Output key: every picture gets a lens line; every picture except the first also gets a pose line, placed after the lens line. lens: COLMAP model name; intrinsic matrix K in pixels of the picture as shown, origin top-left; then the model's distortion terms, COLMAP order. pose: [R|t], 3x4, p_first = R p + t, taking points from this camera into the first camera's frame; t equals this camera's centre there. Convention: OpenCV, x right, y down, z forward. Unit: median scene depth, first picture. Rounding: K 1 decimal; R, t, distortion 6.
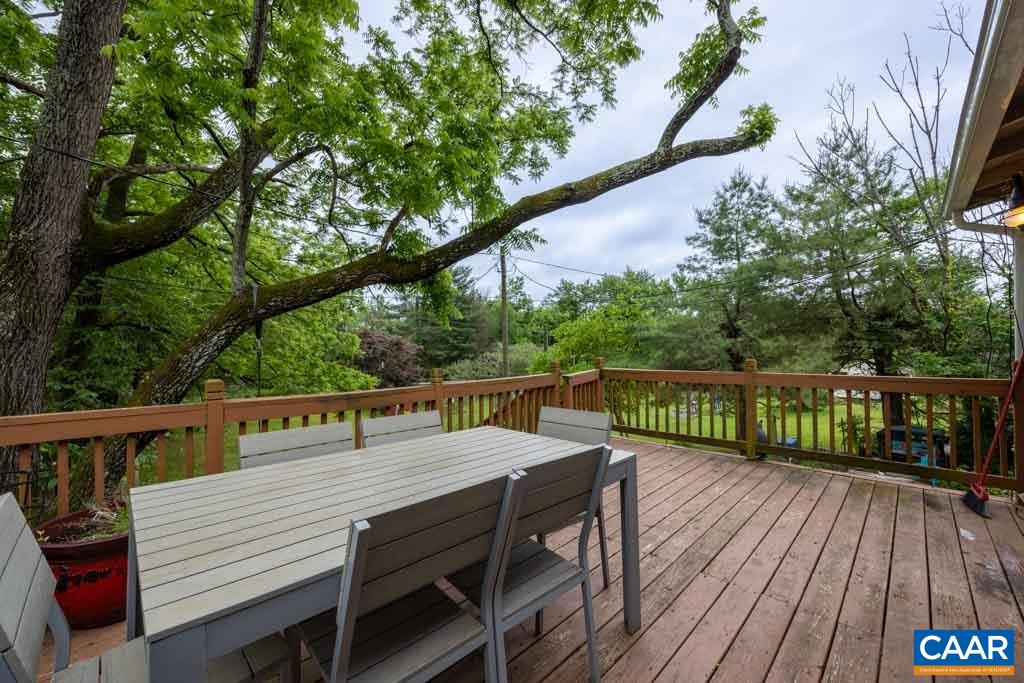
lens RADIAL K [[406.5, 0, 510.0], [0, 406.5, 338.7], [0, 0, 1]] dist [-0.007847, 0.000419]
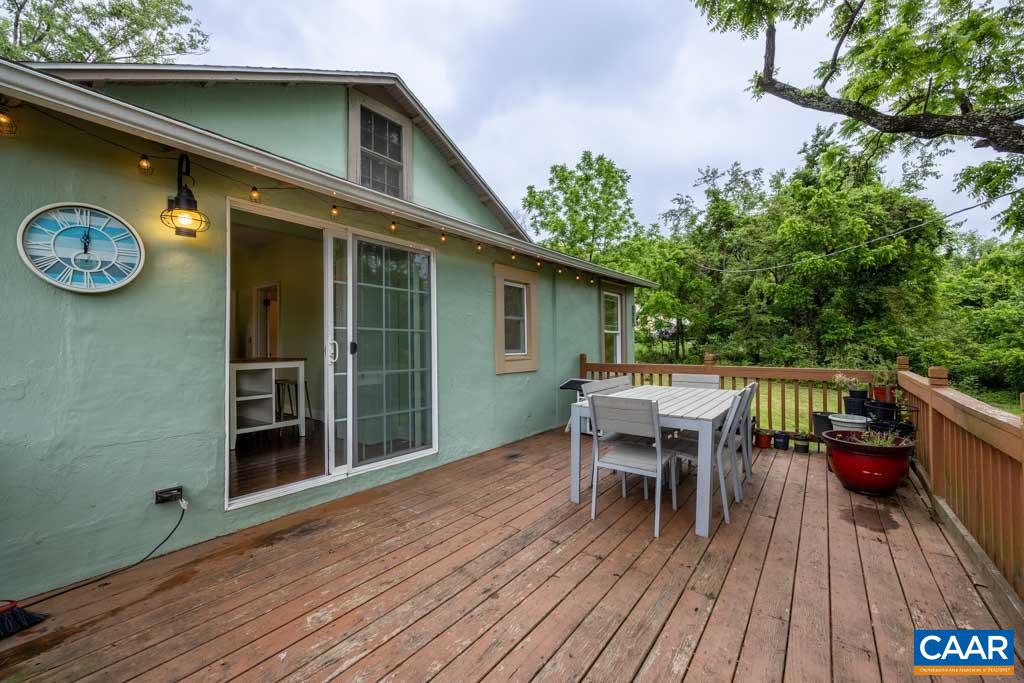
lens RADIAL K [[406.5, 0, 511.5], [0, 406.5, 341.8], [0, 0, 1]] dist [-0.007847, 0.000419]
pose [[-0.990631, 0.012741, -0.135967, 0.598720], [0.014740, 0.999797, -0.013705, 0.025085], [0.135765, -0.015580, -0.990619, 2.010332]]
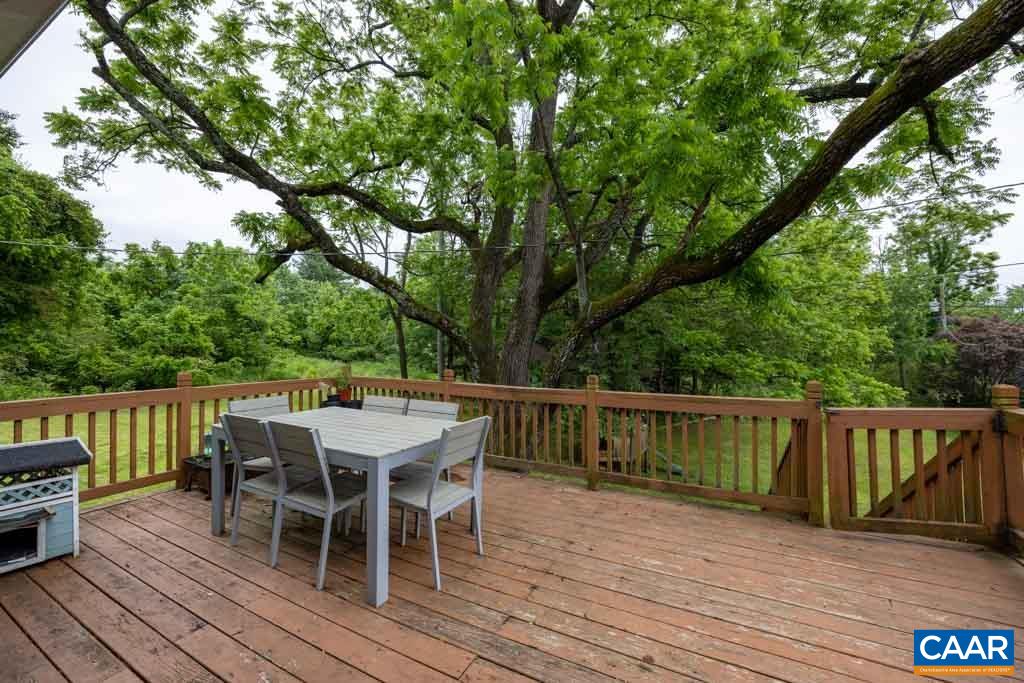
lens RADIAL K [[406.5, 0, 513.0], [0, 406.5, 338.0], [0, 0, 1]] dist [-0.007847, 0.000419]
pose [[0.299102, -0.011870, -0.954147, 1.130986], [0.009131, 0.999912, -0.009577, -0.025520], [0.954177, -0.005848, 0.299184, 0.758807]]
